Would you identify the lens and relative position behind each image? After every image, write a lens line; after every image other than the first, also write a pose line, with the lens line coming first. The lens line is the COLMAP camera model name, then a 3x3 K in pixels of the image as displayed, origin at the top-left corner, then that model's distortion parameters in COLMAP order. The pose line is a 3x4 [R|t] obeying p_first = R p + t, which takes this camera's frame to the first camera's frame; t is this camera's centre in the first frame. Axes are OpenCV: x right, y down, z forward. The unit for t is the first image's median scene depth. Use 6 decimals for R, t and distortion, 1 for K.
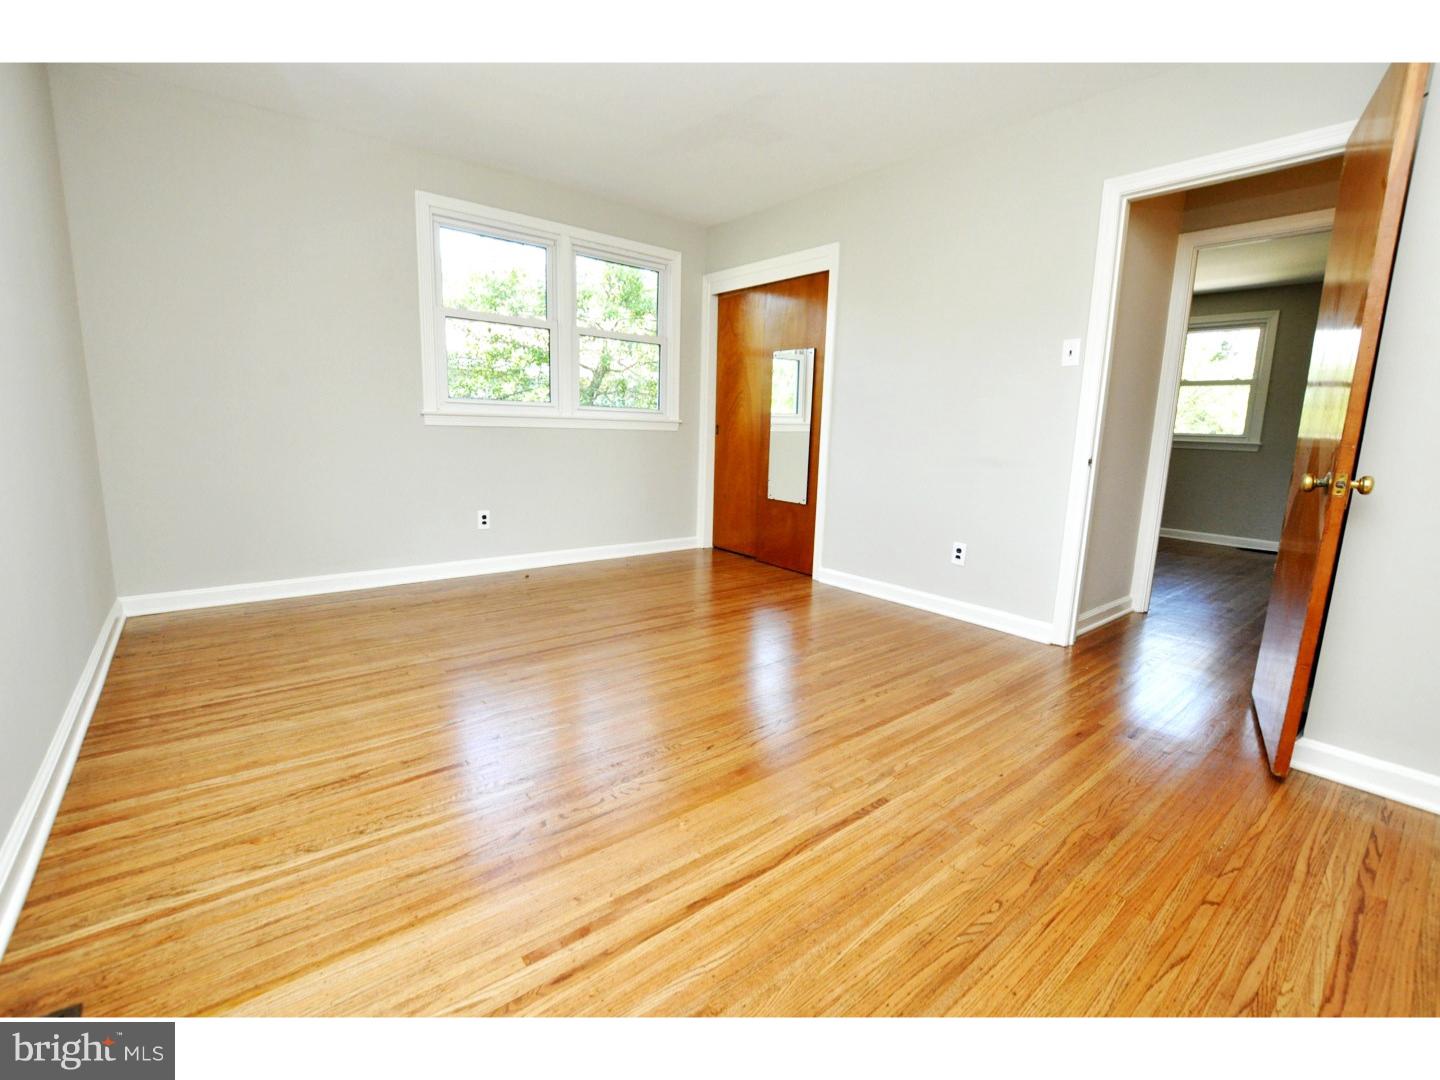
lens RADIAL K [[640.6, 0, 725.1], [0, 640.6, 536.2], [0, 0, 1]] dist [-0.024494, 0.001410]
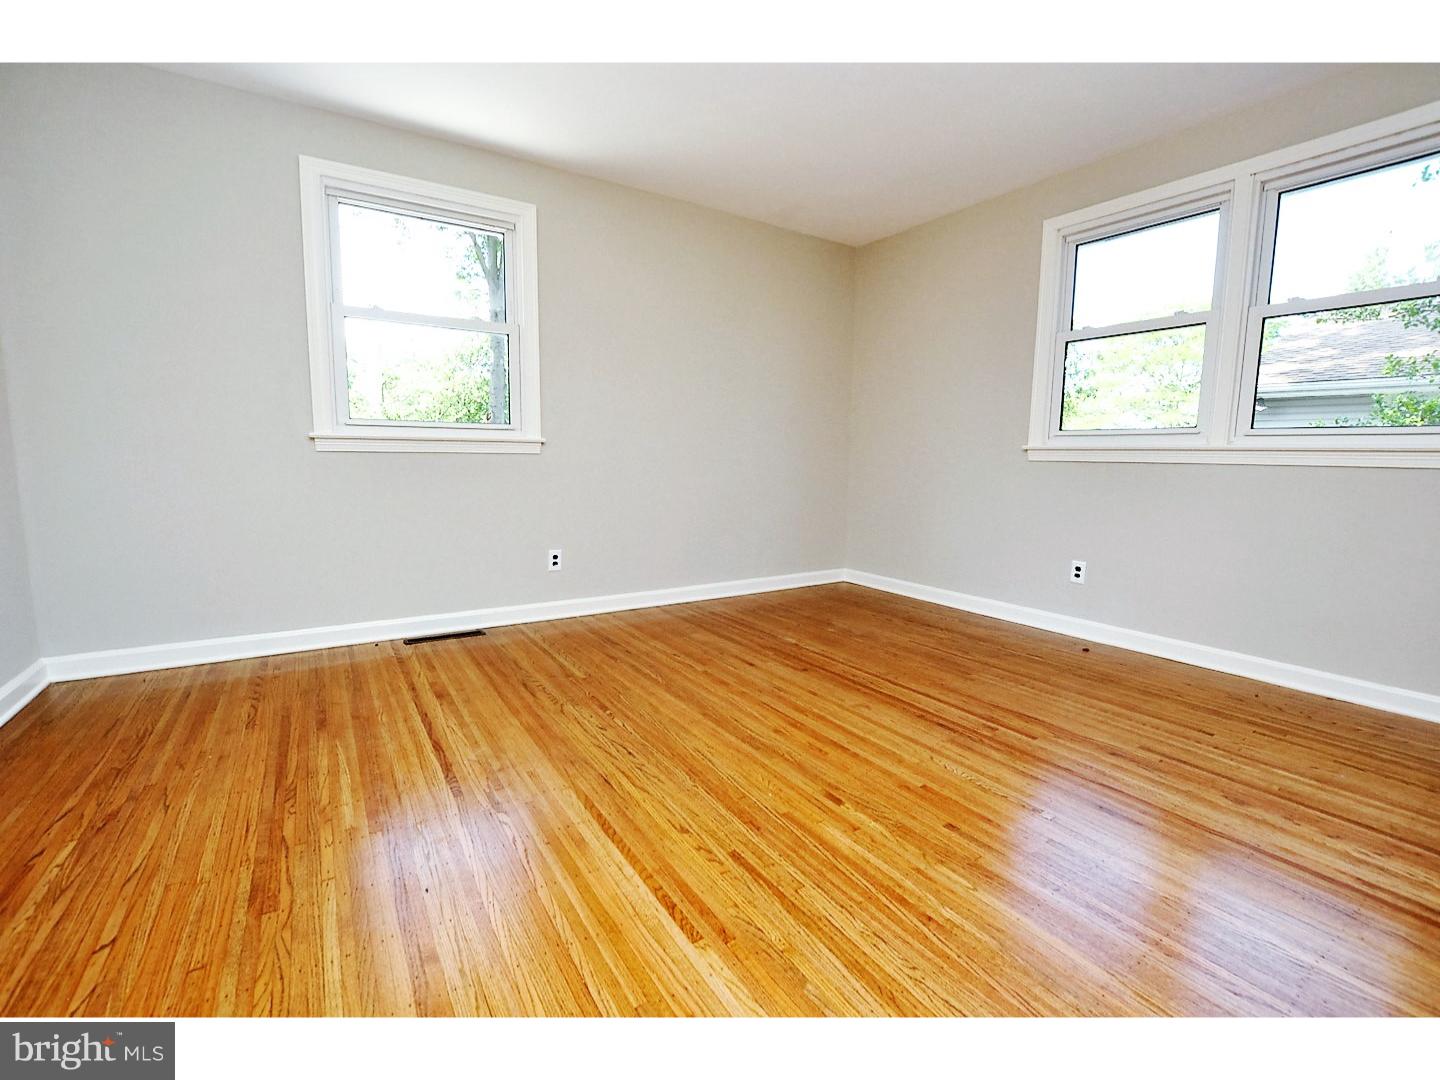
lens RADIAL K [[640.6, 0, 725.1], [0, 640.6, 536.2], [0, 0, 1]] dist [-0.024494, 0.001410]
pose [[-0.122711, 0.086772, -0.988642, 0.926085], [-0.183225, 0.977065, 0.108498, -0.141515], [0.975382, 0.194457, -0.103998, 1.143666]]
